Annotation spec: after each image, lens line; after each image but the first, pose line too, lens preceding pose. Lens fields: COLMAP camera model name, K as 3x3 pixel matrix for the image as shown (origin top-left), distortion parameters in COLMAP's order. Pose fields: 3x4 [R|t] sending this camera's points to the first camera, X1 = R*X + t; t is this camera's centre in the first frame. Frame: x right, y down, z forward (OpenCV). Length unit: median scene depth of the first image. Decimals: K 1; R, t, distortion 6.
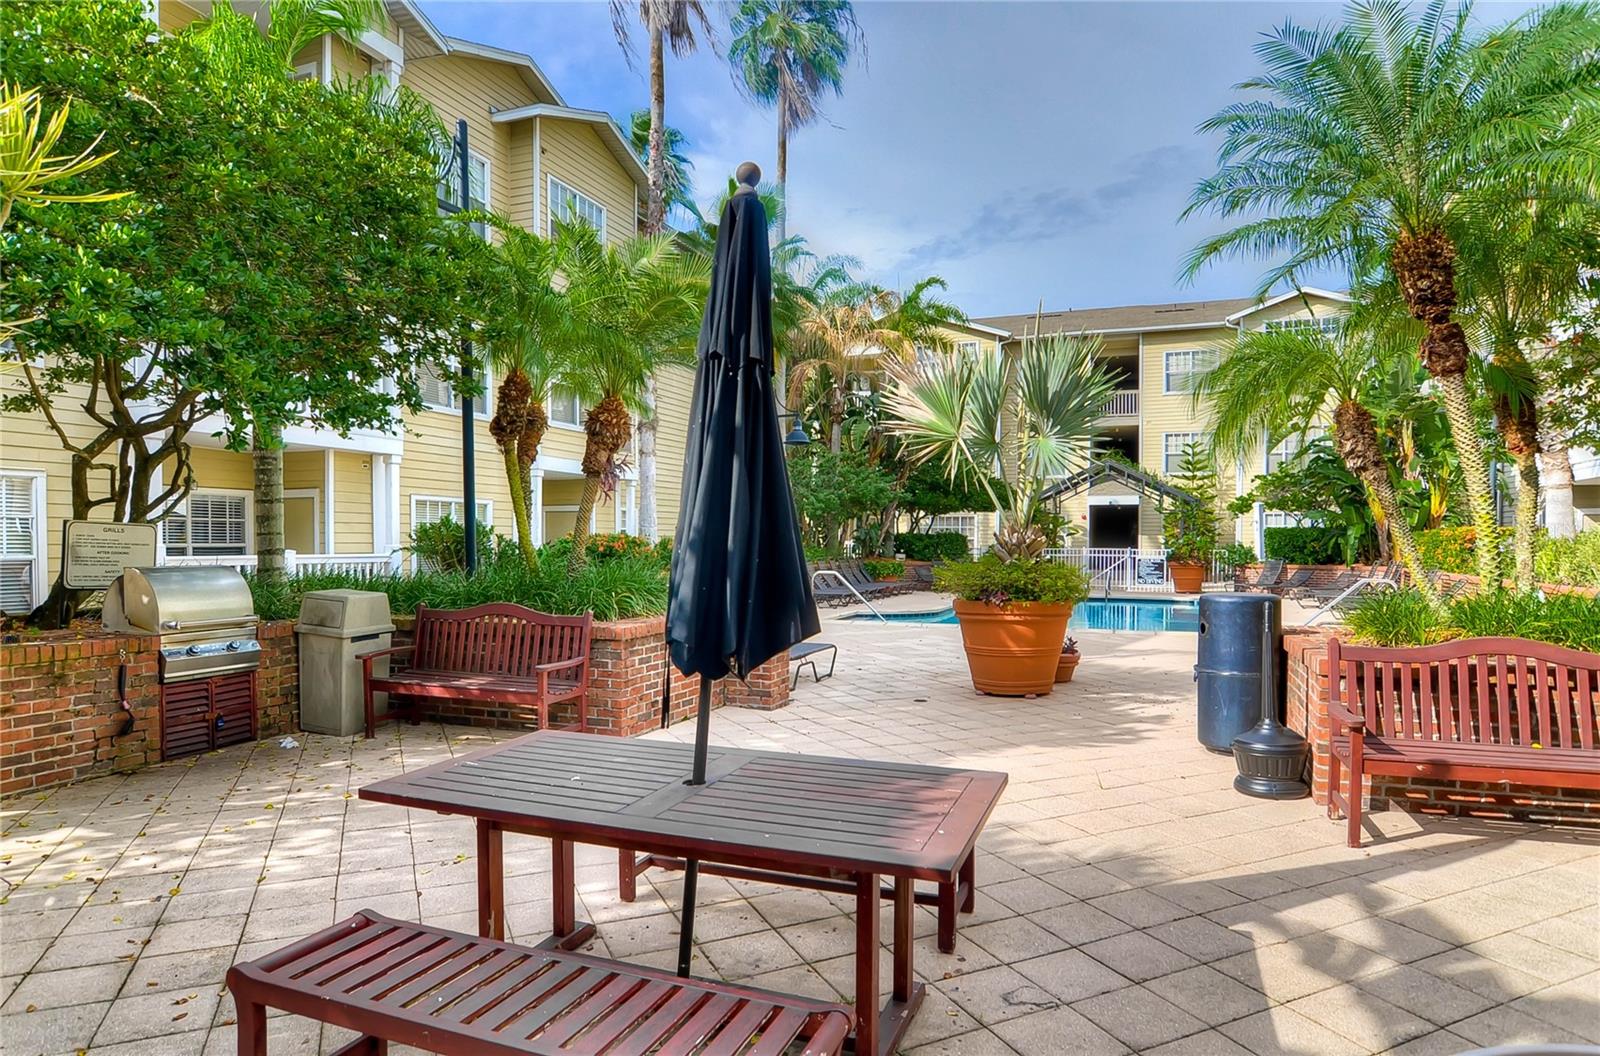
lens RADIAL K [[911.2, 0, 807.0], [0, 911.2, 561.9], [0, 0, 1]] dist [-0.013546, 0.000623]
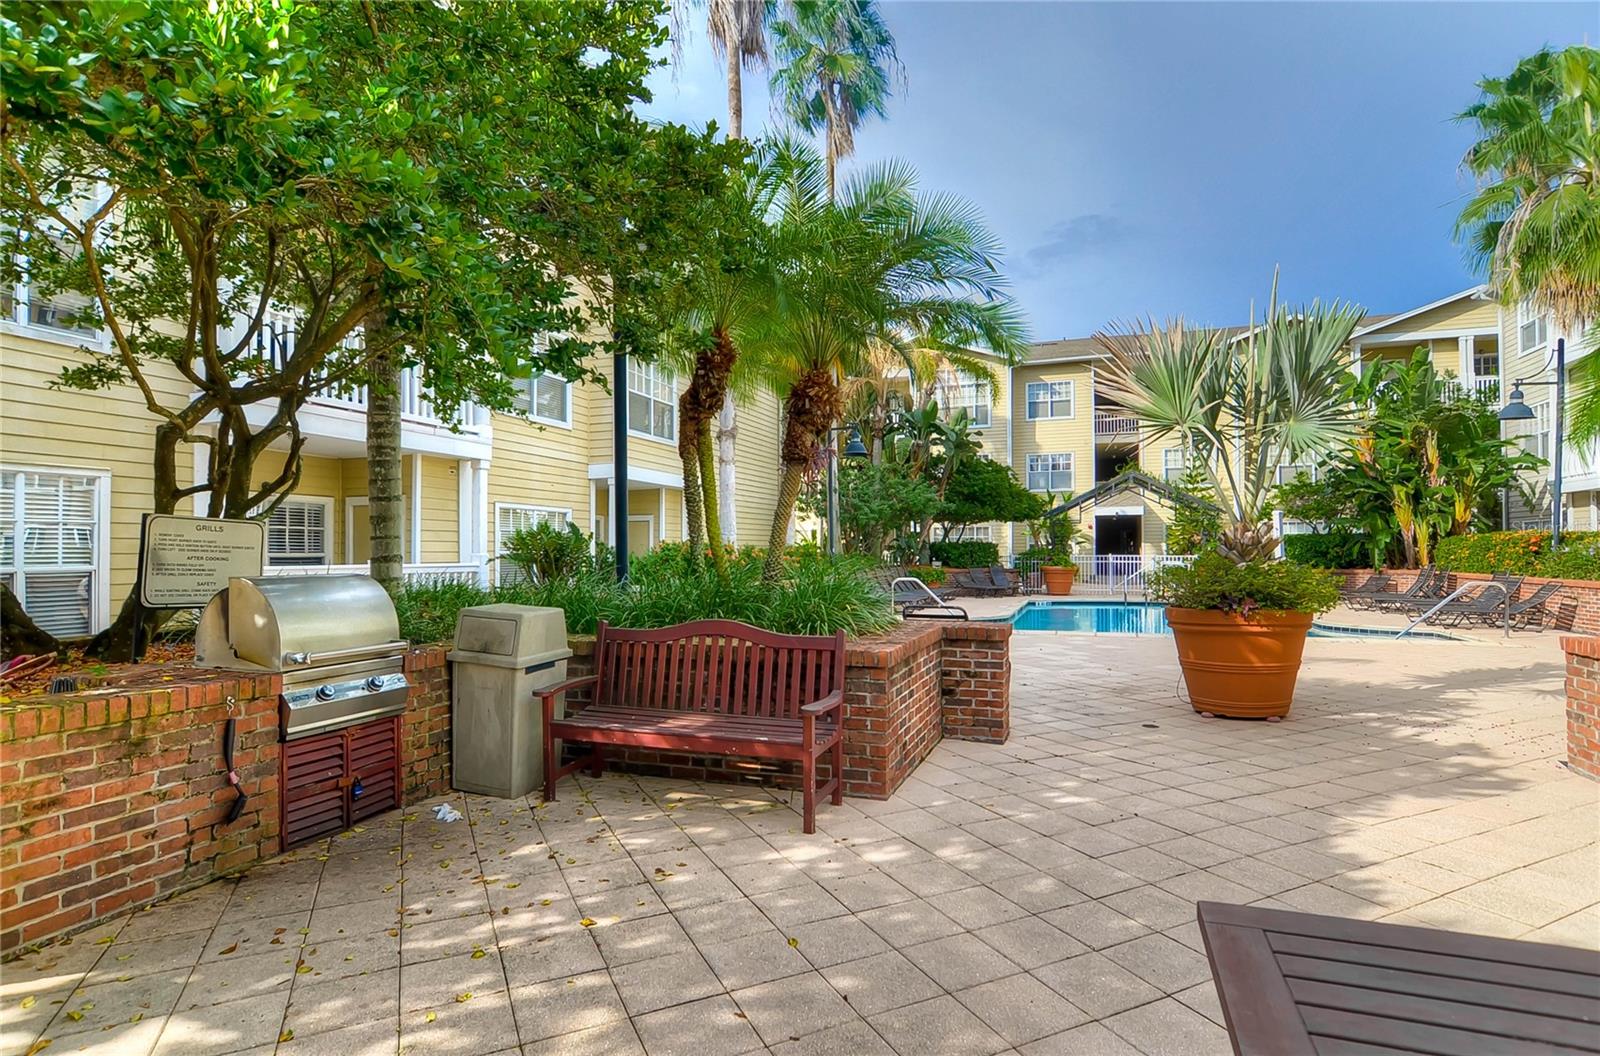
lens RADIAL K [[805.5, 0, 819.6], [0, 805.5, 539.0], [0, 0, 1]] dist [-0.007427, 0.000102]
pose [[0.999489, -0.006022, 0.031380, -0.270015], [0.007261, 0.999192, -0.039519, 0.003757], [-0.031117, 0.039727, 0.998726, 0.306275]]
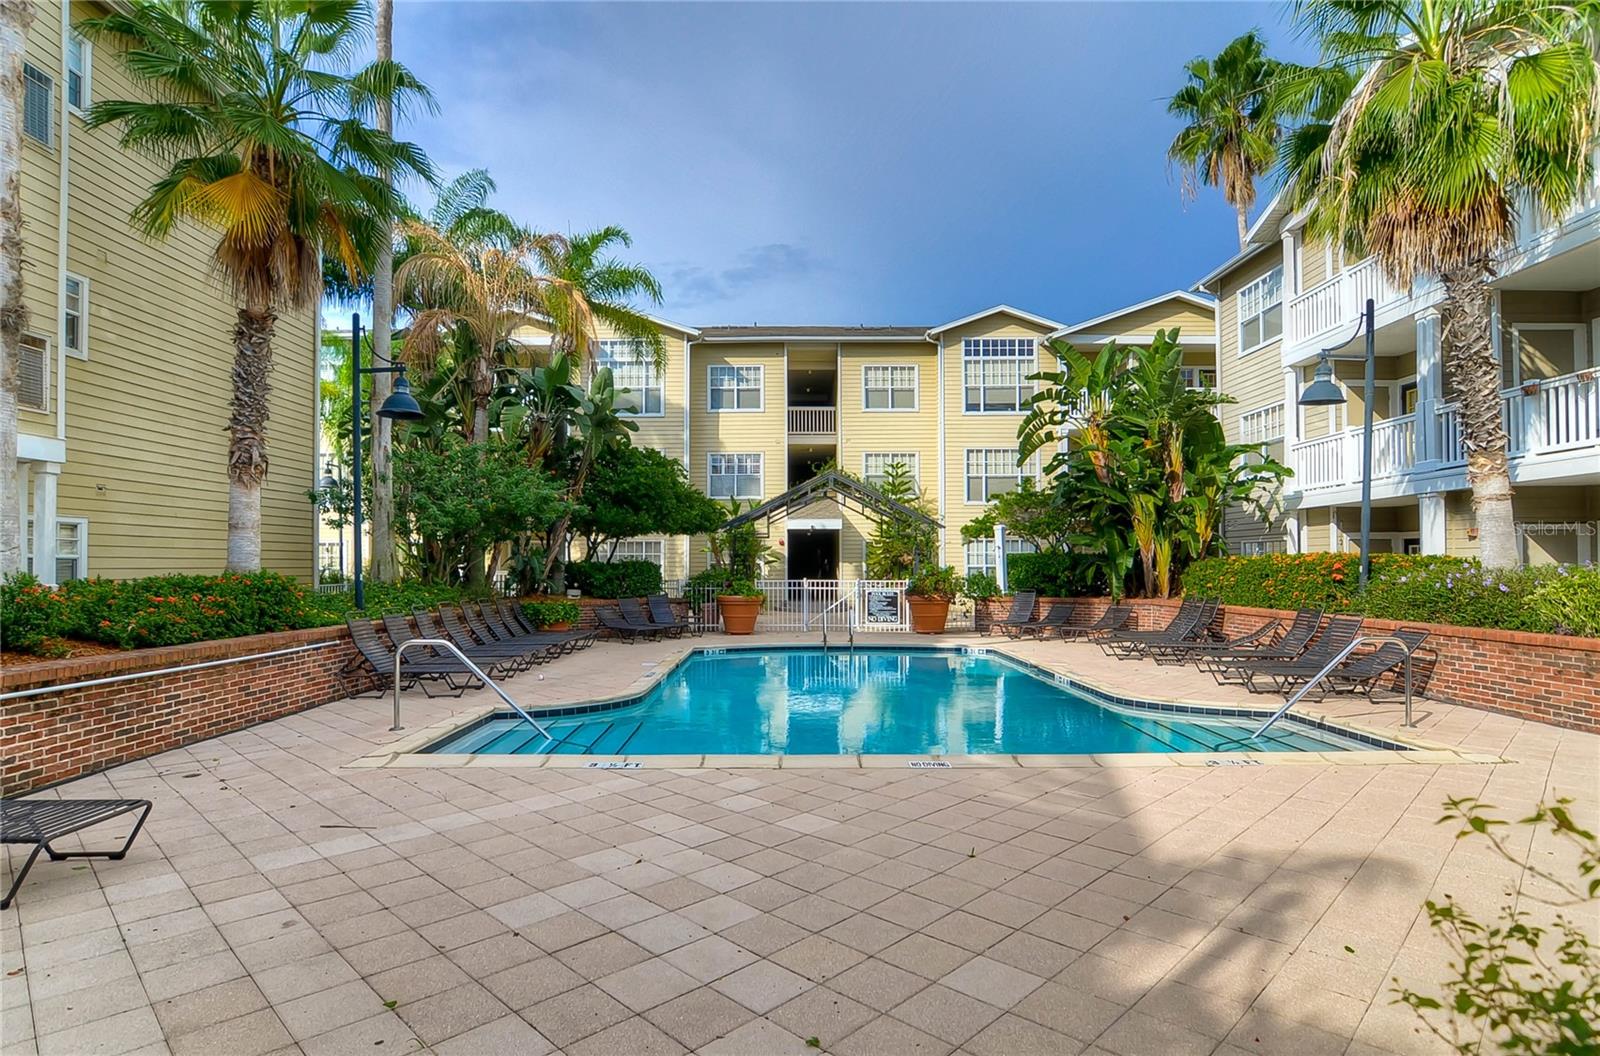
lens RADIAL K [[832.0, 0, 788.4], [0, 832.0, 560.1], [0, 0, 1]] dist [-0.011570, -0.000256]
pose [[0.935679, -0.002550, 0.352842, 0.116348], [0.013750, 0.999478, -0.029242, -0.046271], [-0.352584, 0.032212, 0.935226, 1.301459]]
